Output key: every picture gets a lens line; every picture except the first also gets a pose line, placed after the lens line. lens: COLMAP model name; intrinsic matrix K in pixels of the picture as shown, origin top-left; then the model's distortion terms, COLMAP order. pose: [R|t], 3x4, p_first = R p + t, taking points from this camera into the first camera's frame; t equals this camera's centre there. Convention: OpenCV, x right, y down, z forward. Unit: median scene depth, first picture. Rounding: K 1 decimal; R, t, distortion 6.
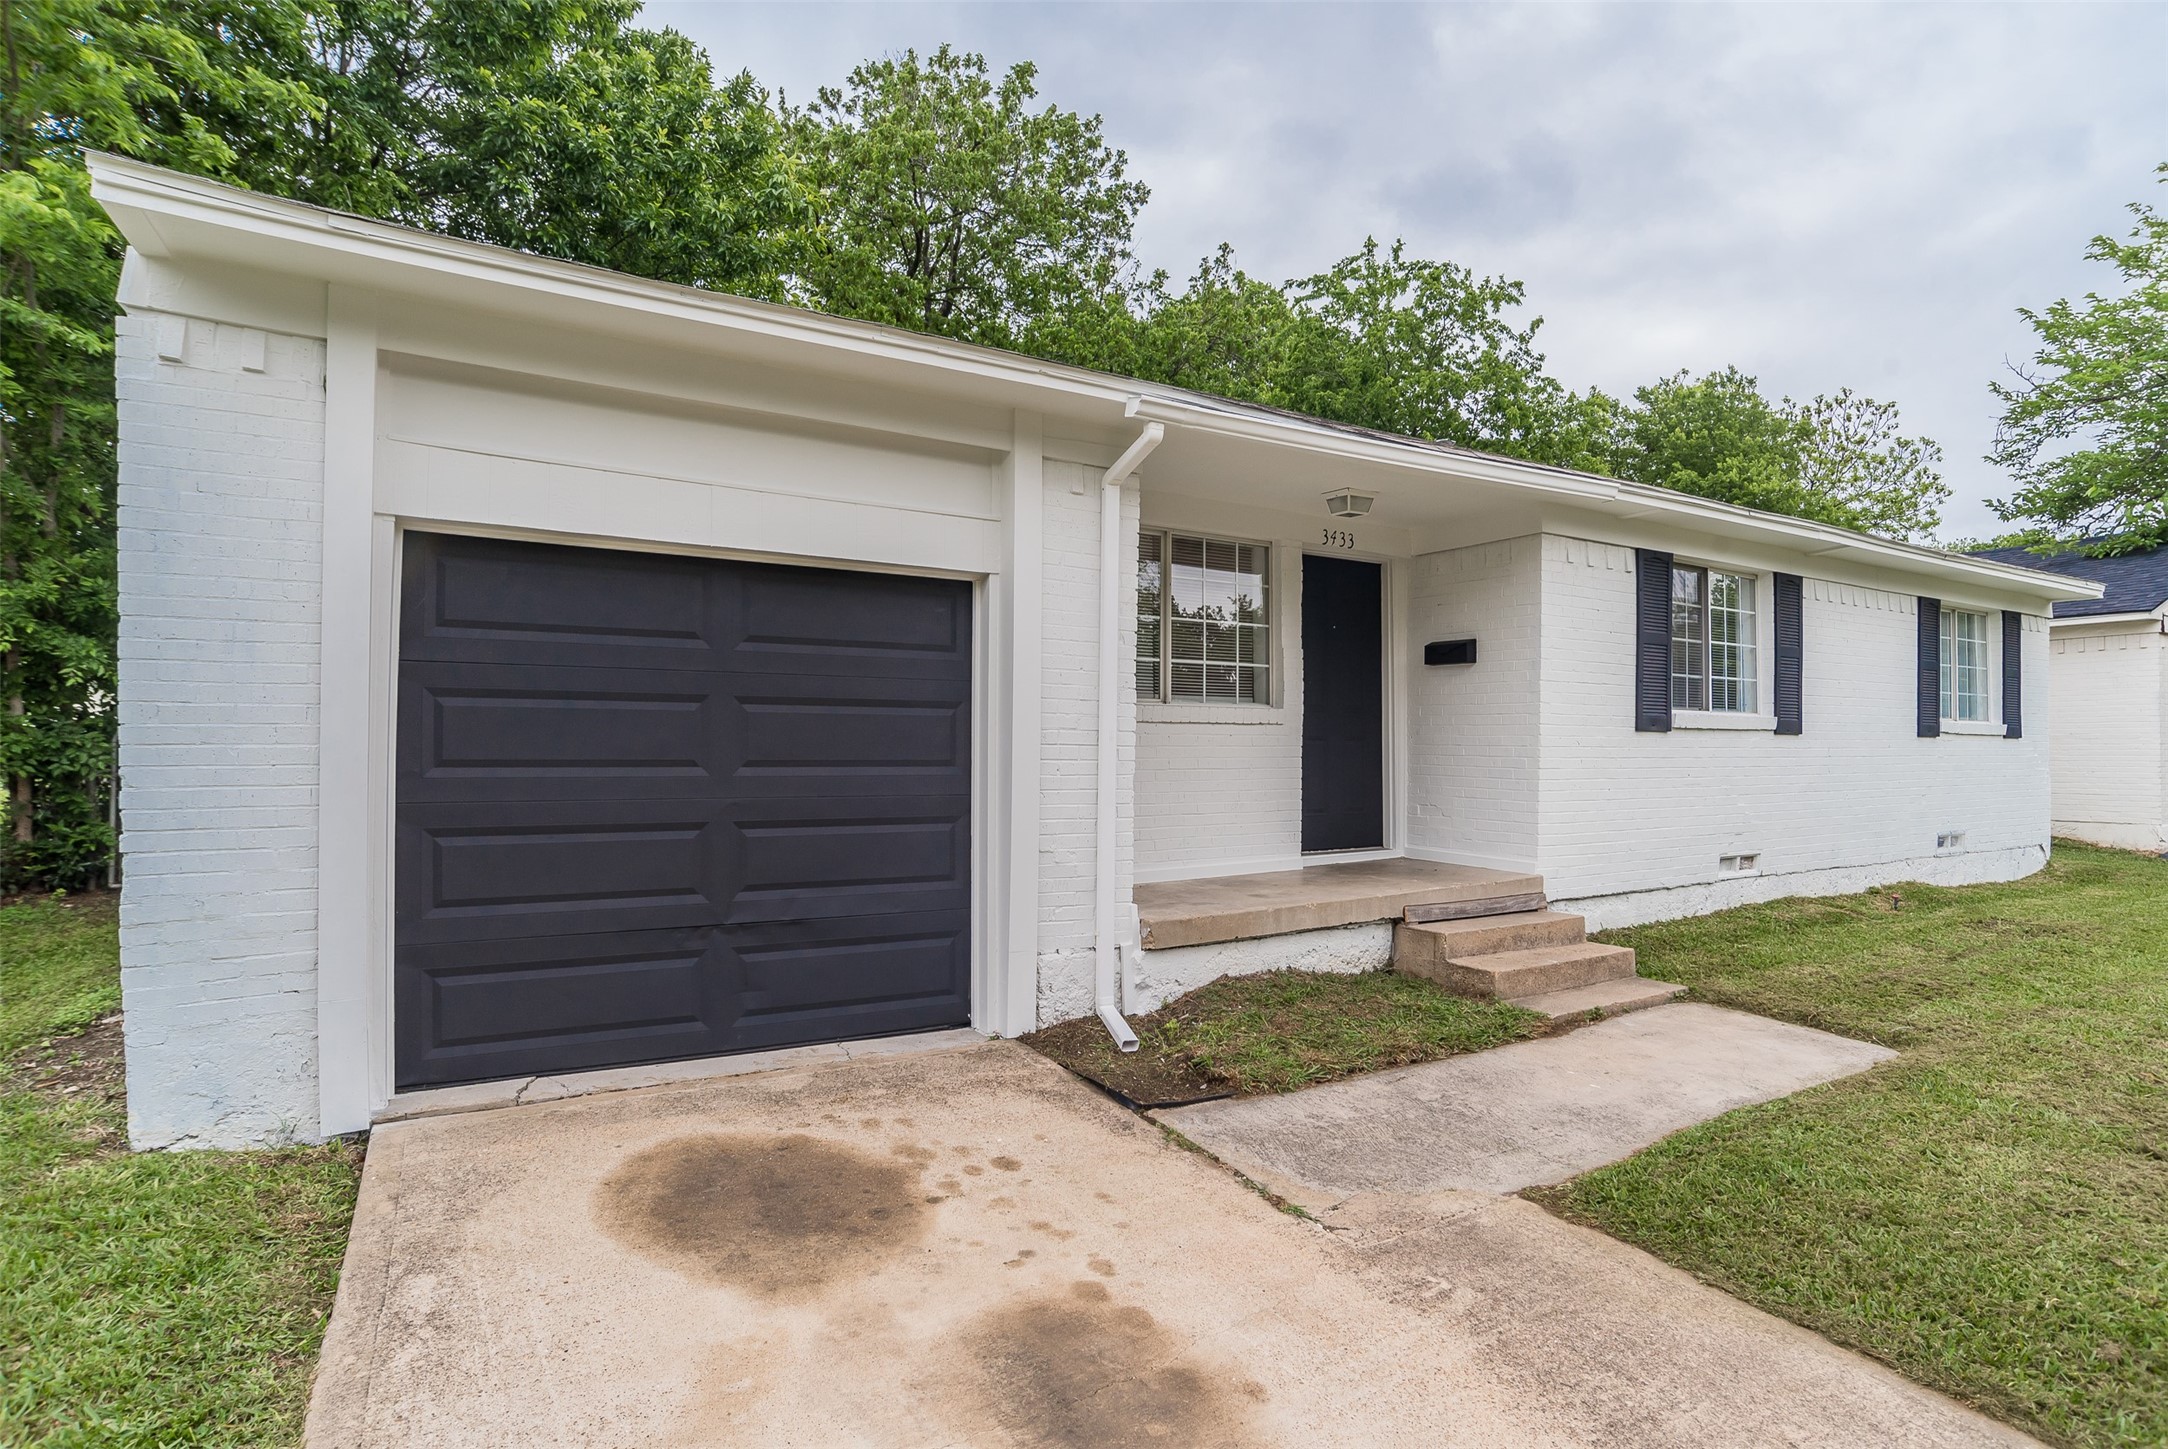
lens RADIAL K [[1069.9, 0, 1101.5], [0, 1069.9, 731.9], [0, 0, 1]] dist [-0.035202, 0.005199]
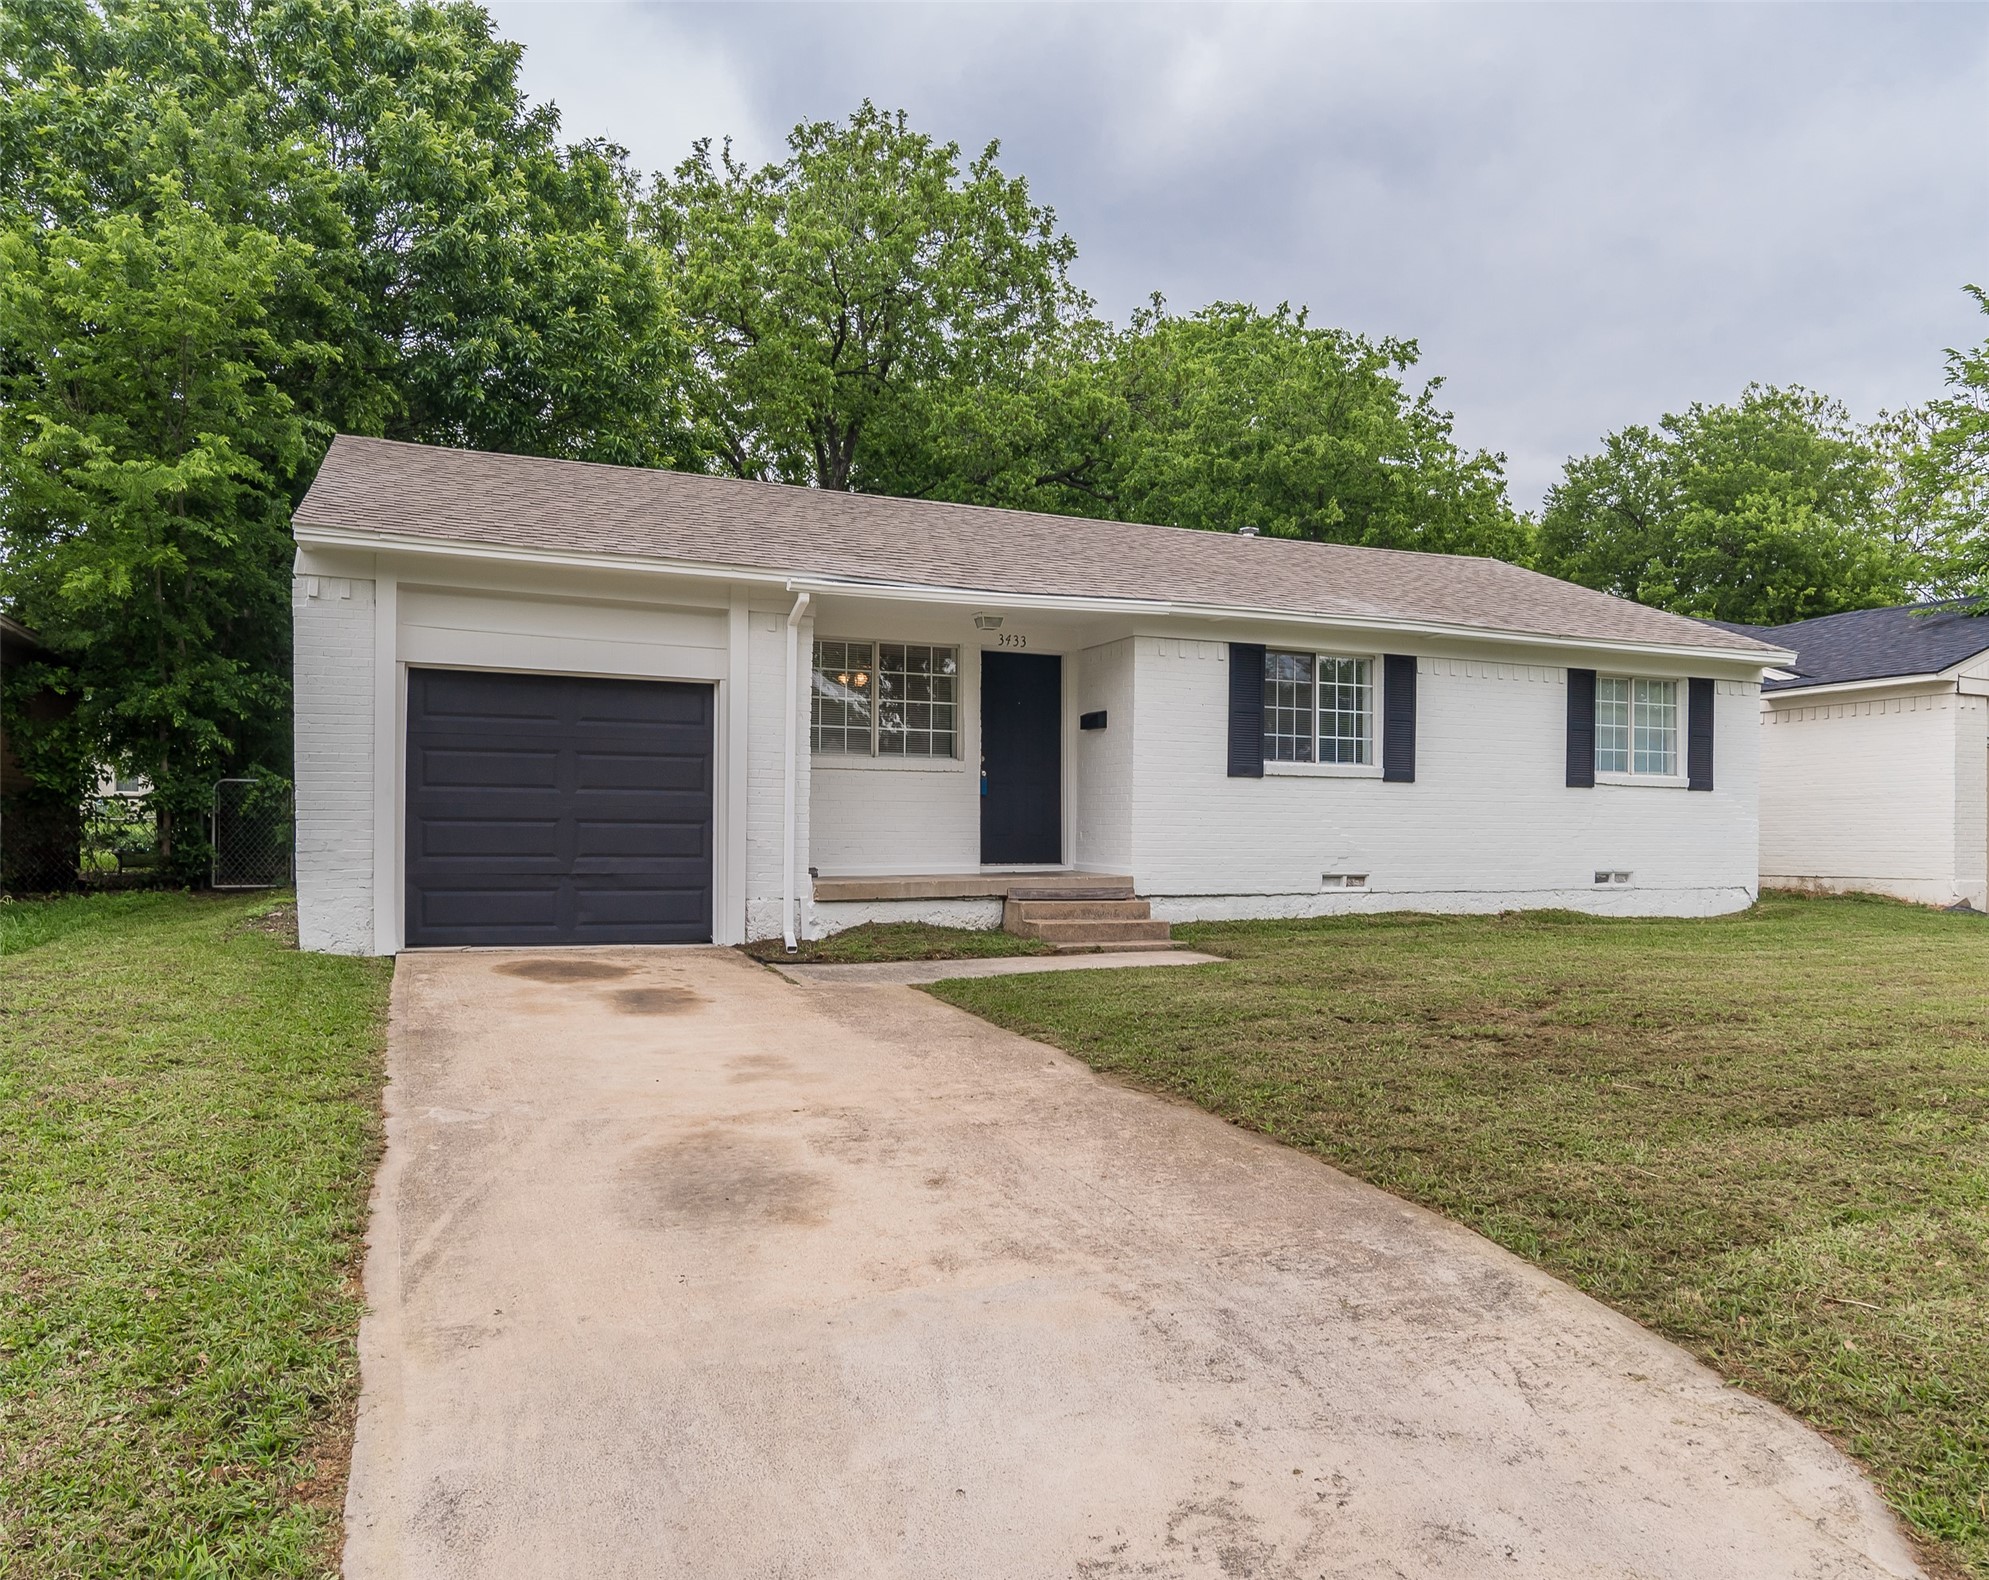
lens RADIAL K [[1315.1, 0, 962.5], [0, 1315.1, 842.3], [0, 0, 1]] dist [-0.044191, -0.005698]
pose [[0.988593, 0.003838, -0.150564, 0.423520], [-0.000951, 0.999814, 0.019238, 0.051987], [0.150610, -0.018876, 0.988413, -0.731802]]
